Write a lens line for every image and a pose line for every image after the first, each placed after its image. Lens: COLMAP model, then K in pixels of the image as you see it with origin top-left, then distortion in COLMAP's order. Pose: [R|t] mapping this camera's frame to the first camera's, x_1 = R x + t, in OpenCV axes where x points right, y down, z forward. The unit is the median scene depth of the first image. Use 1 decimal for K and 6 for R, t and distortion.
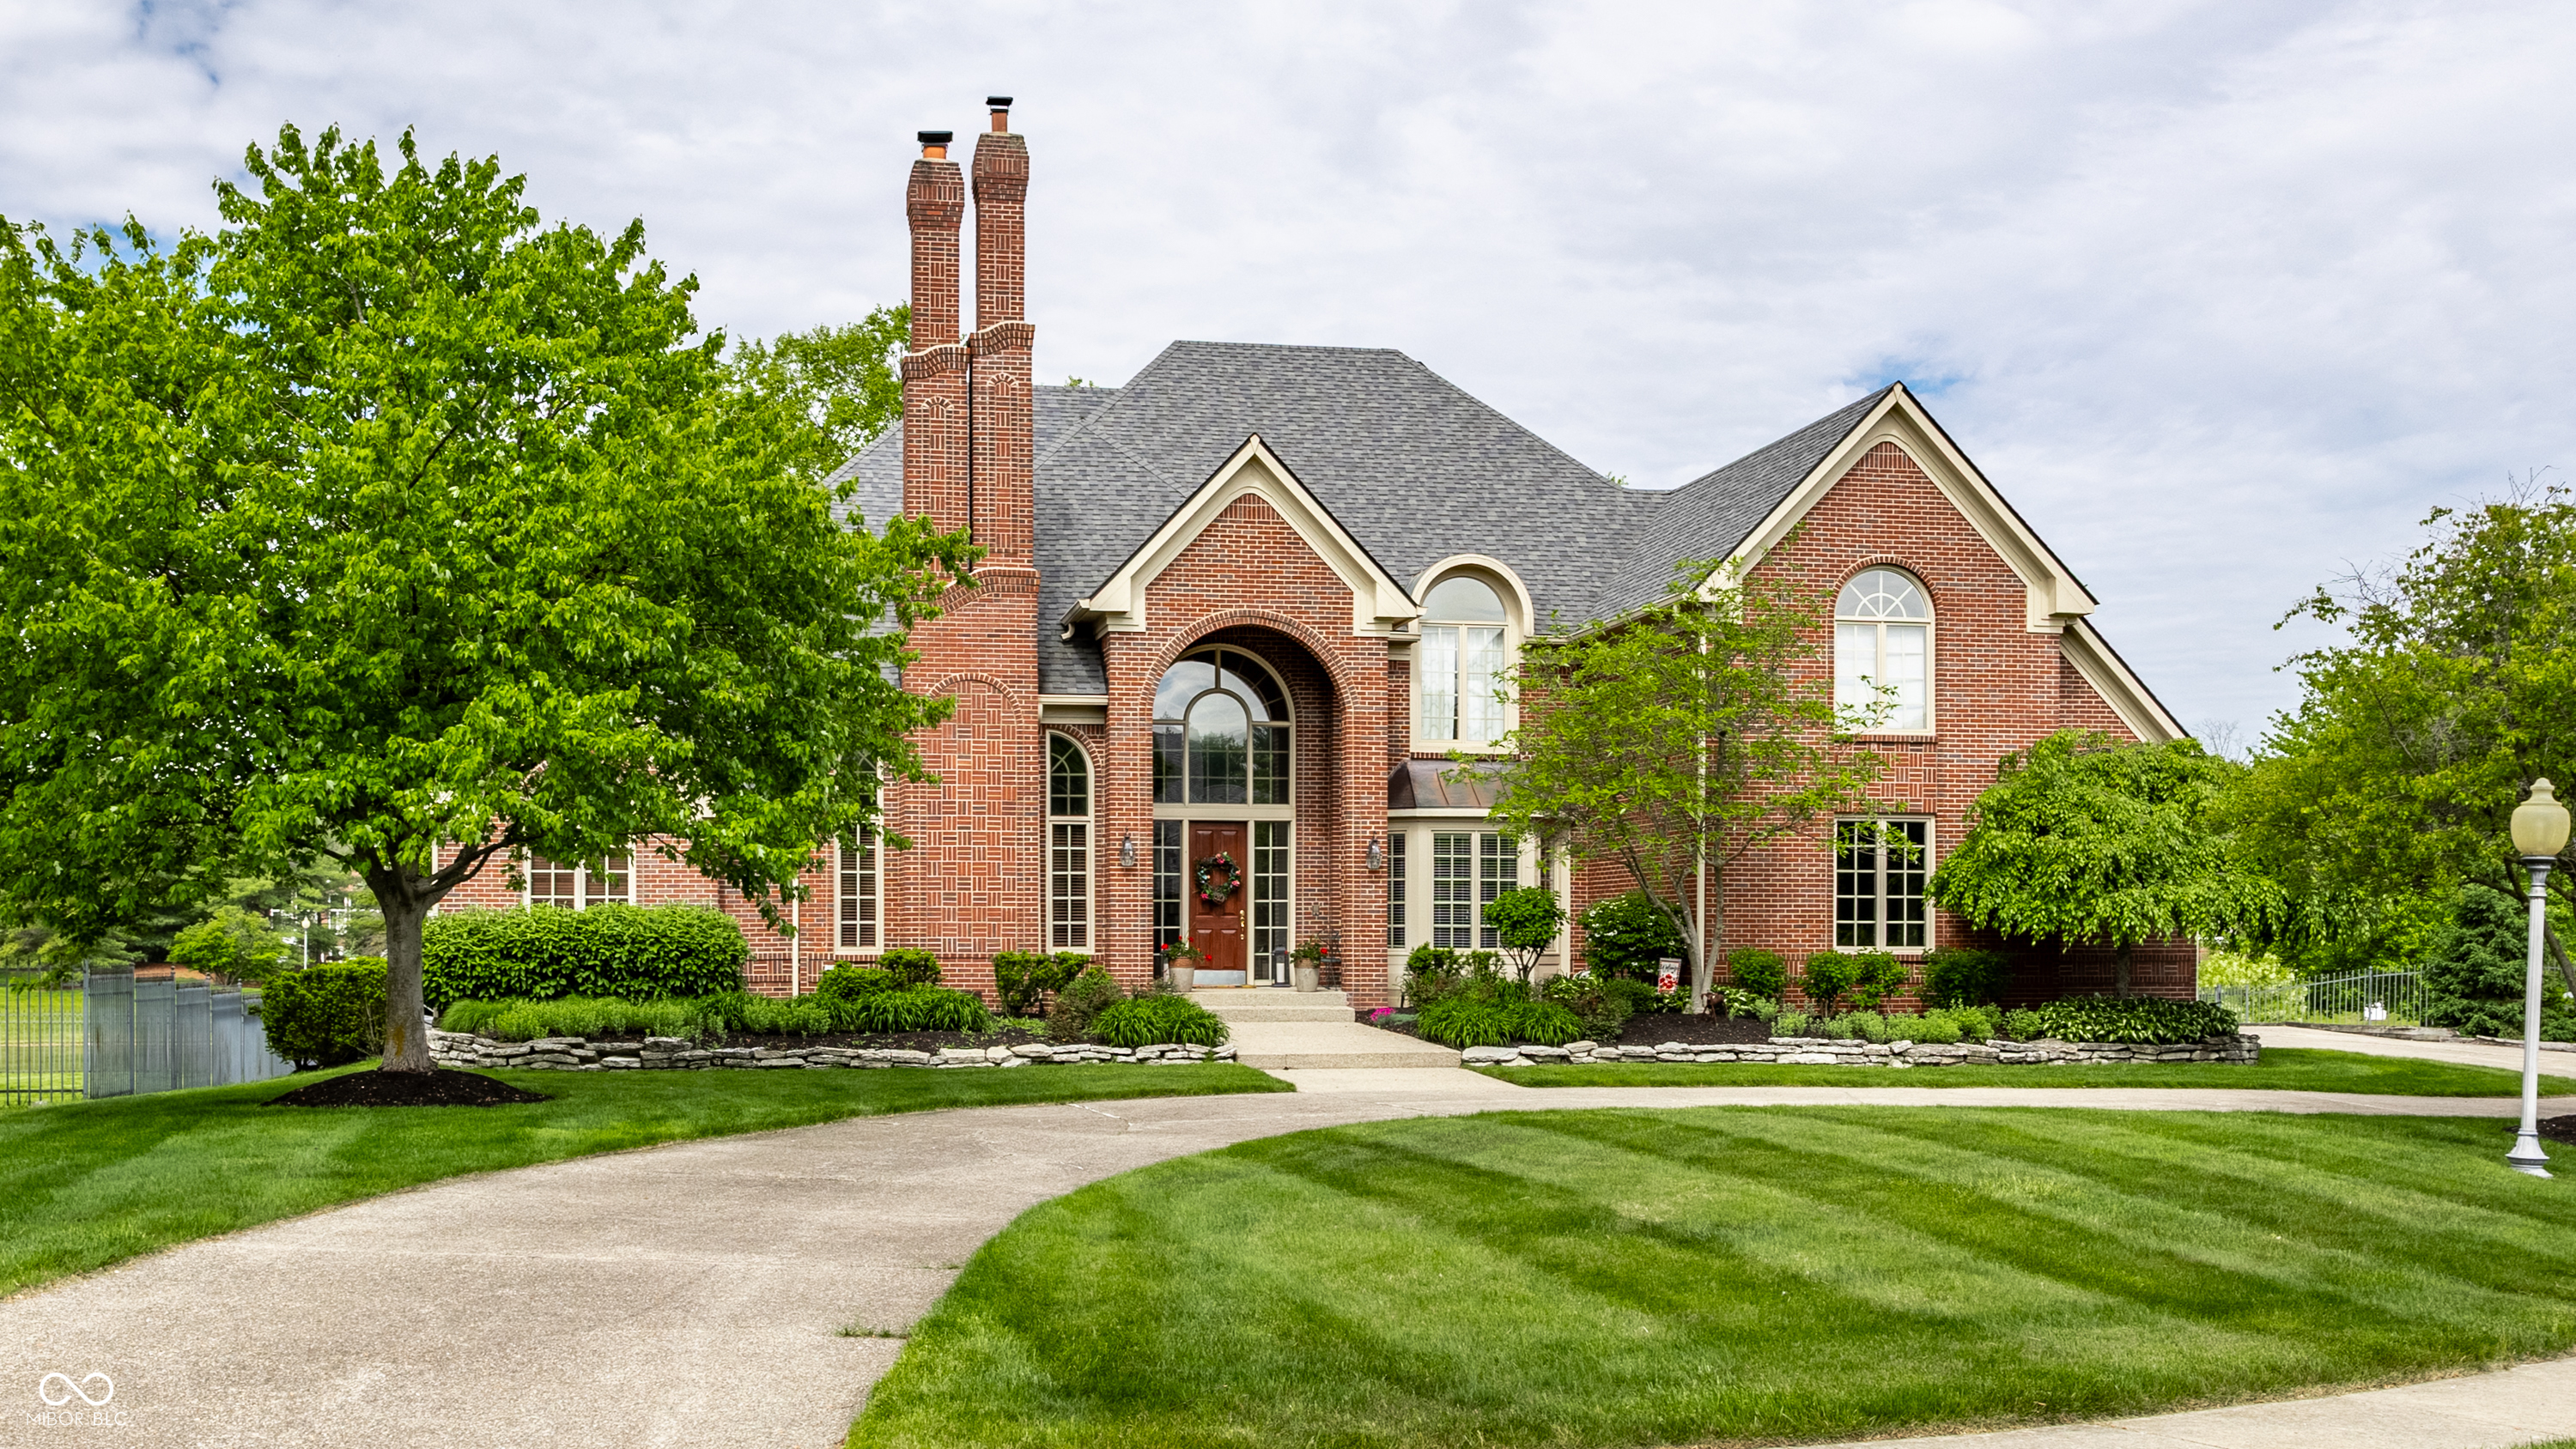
lens RADIAL K [[2070.5, 0, 1285.1], [0, 2070.5, 729.0], [0, 0, 1]] dist [0.002111, 0.000152]
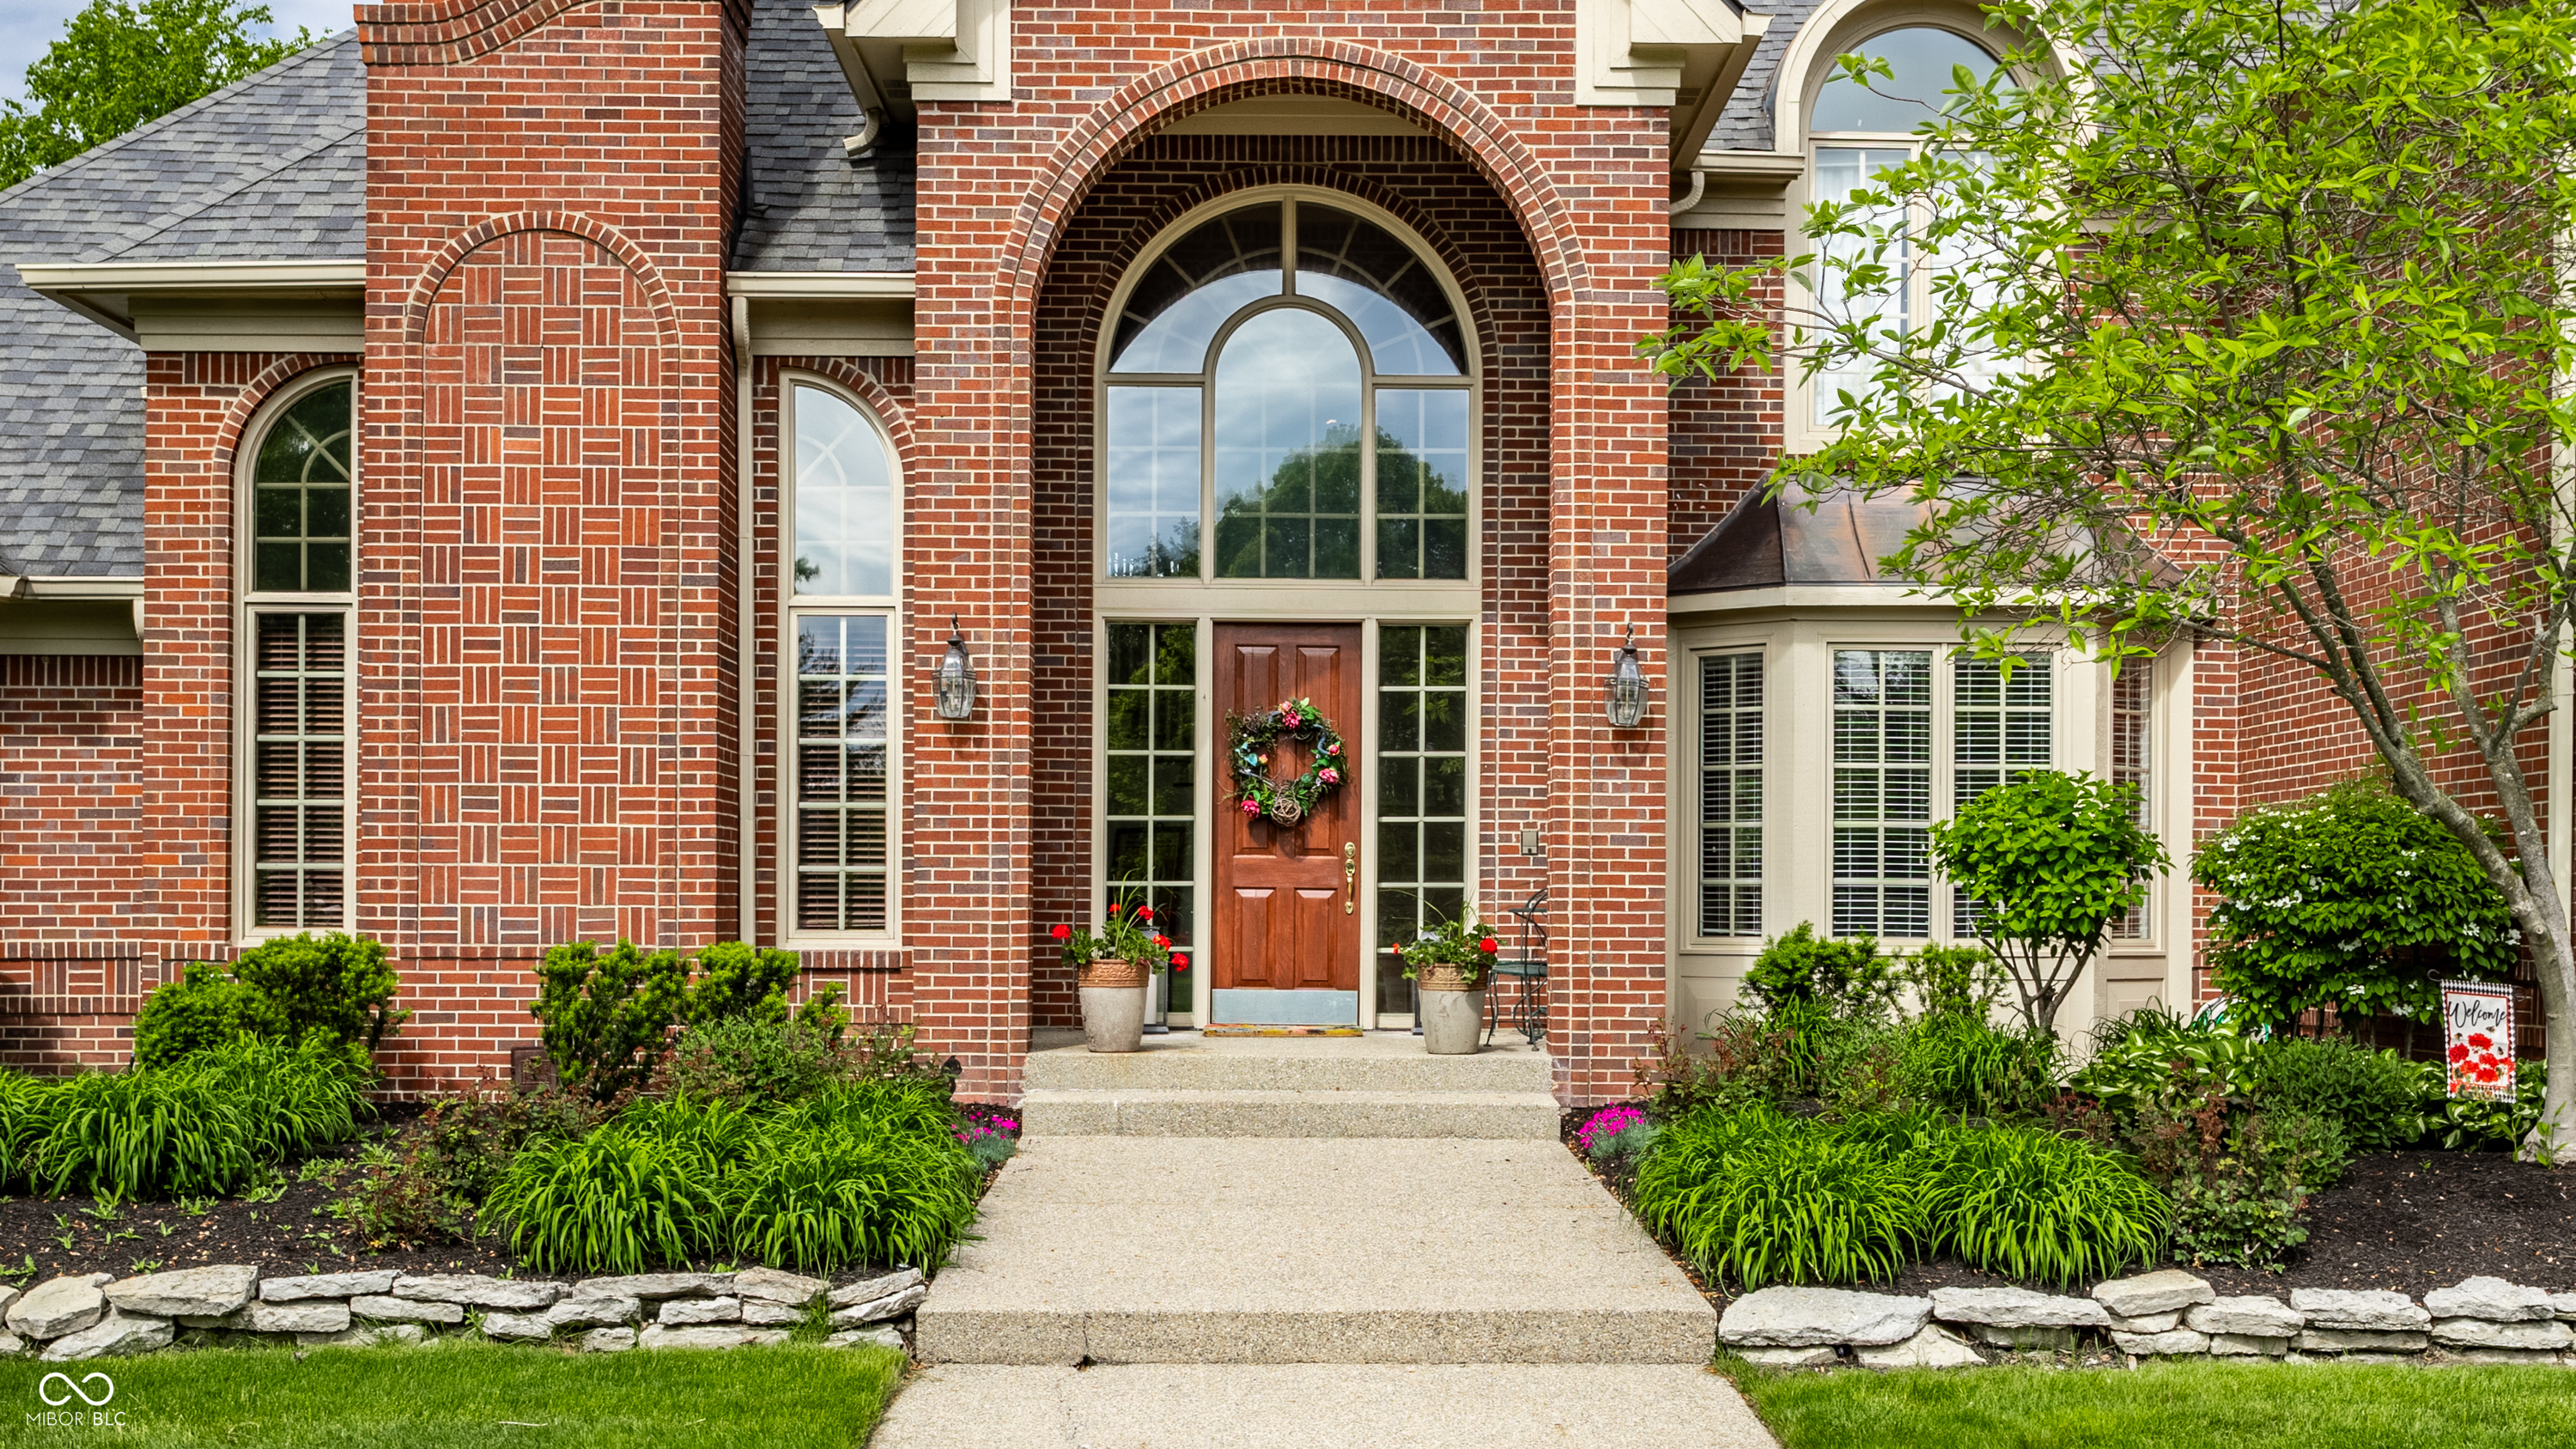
lens RADIAL K [[3166.6, 0, 1289.7], [0, 3166.6, 725.7], [0, 0, 1]] dist [0.010487, 0.000000]
pose [[0.987103, -0.004637, -0.160022, 0.073373], [0.011392, 0.999081, 0.041321, 0.042895], [0.159683, -0.042611, 0.986248, 0.425148]]
